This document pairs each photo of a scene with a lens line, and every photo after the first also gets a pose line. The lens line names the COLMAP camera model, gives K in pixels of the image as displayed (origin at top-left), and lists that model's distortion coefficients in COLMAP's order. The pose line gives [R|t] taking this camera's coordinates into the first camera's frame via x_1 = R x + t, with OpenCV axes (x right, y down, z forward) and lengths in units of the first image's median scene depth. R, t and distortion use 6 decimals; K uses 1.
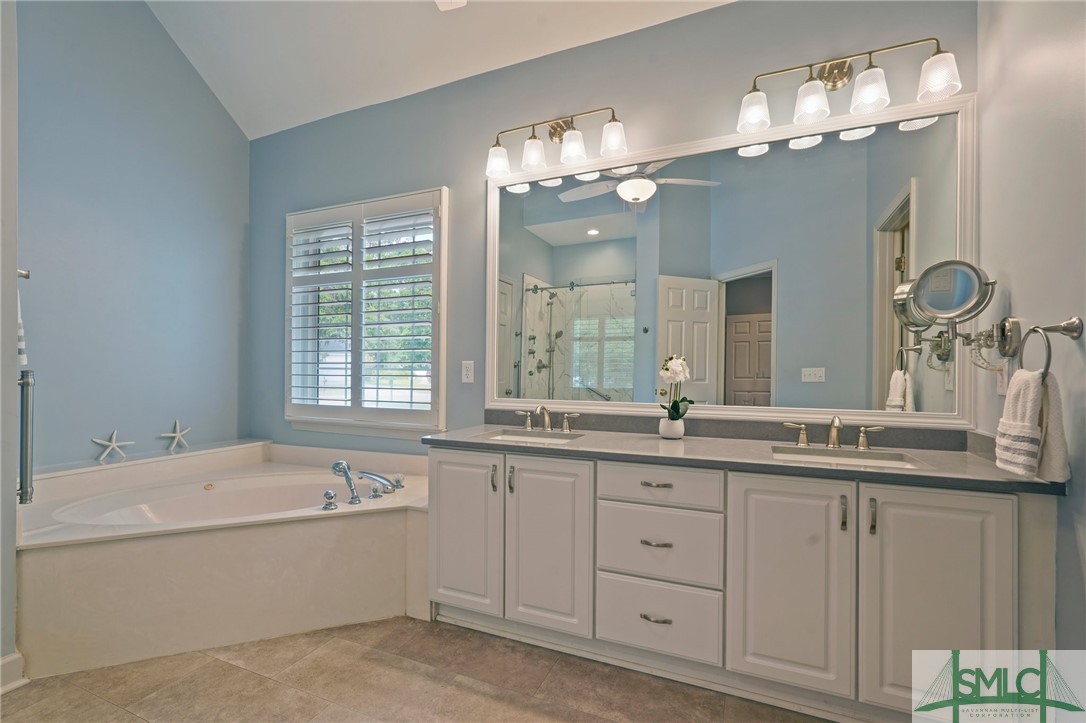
lens RADIAL K [[481.6, 0, 542.4], [0, 481.6, 367.1], [0, 0, 1]] dist [-0.013389, 0.003909]
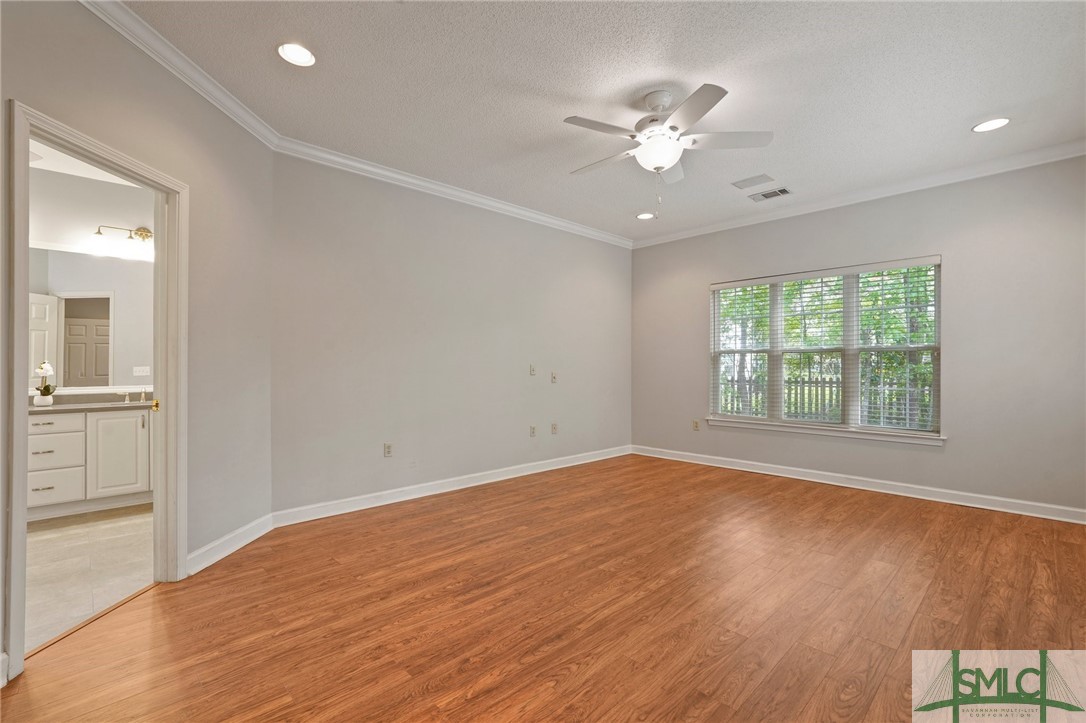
lens RADIAL K [[481.6, 0, 544.6], [0, 481.6, 365.5], [0, 0, 1]] dist [-0.013389, 0.003909]
pose [[0.377599, -0.005645, 0.925952, -0.541533], [0.004732, 0.999980, 0.004166, -0.004343], [-0.925957, 0.002809, 0.377618, -1.137781]]
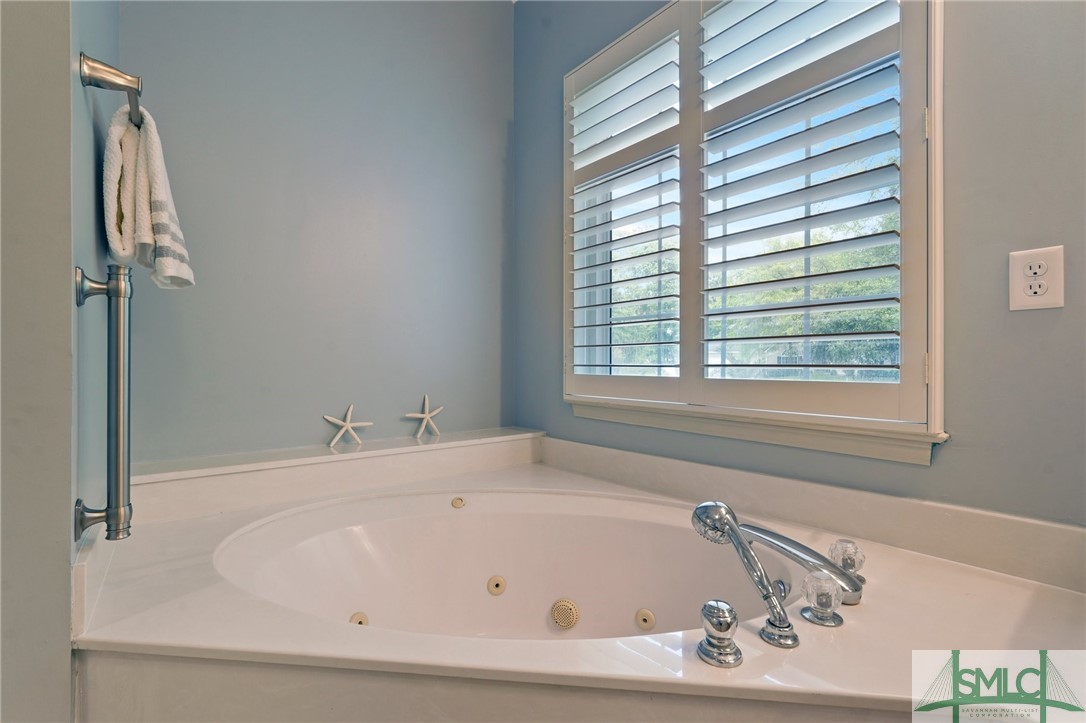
lens RADIAL K [[481.6, 0, 545.0], [0, 481.6, 359.6], [0, 0, 1]] dist [-0.013389, 0.003909]
pose [[0.882609, -0.005933, -0.470071, -0.310387], [0.003576, 0.999976, -0.005908, 0.071462], [0.470095, 0.003534, 0.882609, 0.513210]]
